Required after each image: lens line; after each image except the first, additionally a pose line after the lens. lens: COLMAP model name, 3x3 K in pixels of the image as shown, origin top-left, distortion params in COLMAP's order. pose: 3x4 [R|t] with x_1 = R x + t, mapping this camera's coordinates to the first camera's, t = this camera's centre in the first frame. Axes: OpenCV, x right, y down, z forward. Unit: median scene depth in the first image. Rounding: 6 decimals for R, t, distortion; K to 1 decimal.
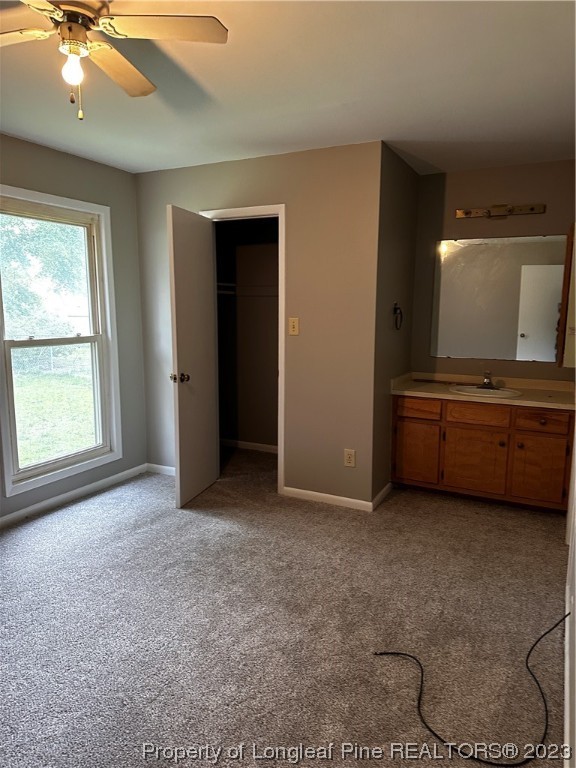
lens RADIAL K [[538.9, 0, 288.0], [0, 538.9, 384.0], [0, 0, 1]] dist [0.006780, -0.000804]
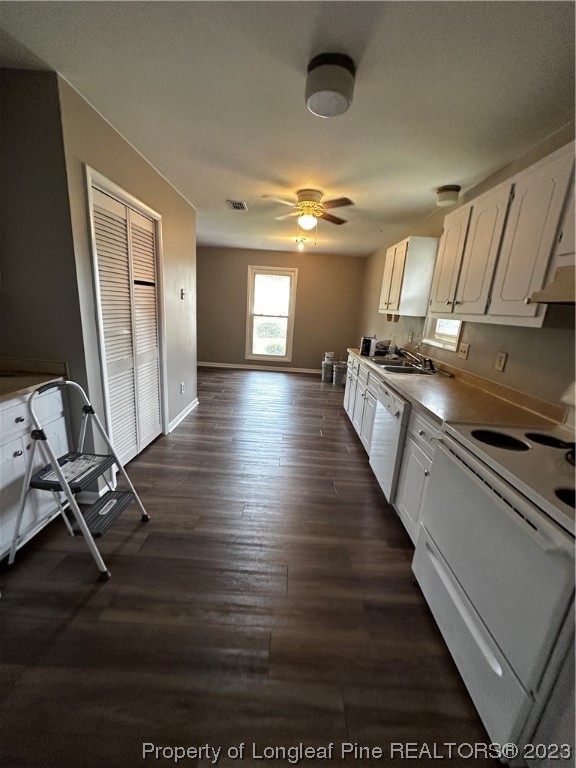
lens RADIAL K [[306.8, 0, 288.0], [0, 306.8, 384.0], [0, 0, 1]] dist [-0.000020, -0.000007]
pose [[0.436347, 0.248468, -0.864792, 1.271156], [-0.191623, 0.964729, 0.180495, -0.040024], [0.879137, 0.086955, 0.468569, 0.315185]]
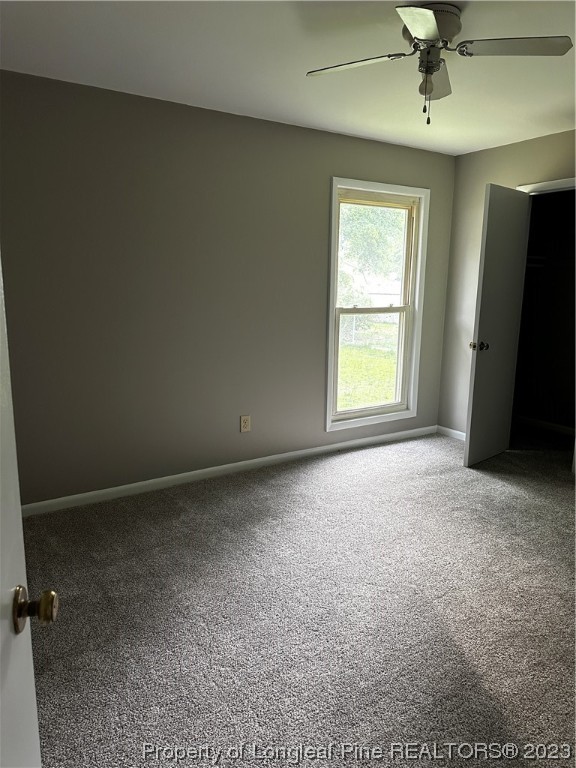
lens RADIAL K [[527.7, 0, 288.0], [0, 527.7, 384.0], [0, 0, 1]] dist [0.128922, -0.222512]
pose [[0.862785, 0.102178, -0.495138, 0.004478], [-0.082431, 0.994689, 0.061631, 0.027454], [0.498806, -0.012360, 0.866626, -0.115527]]
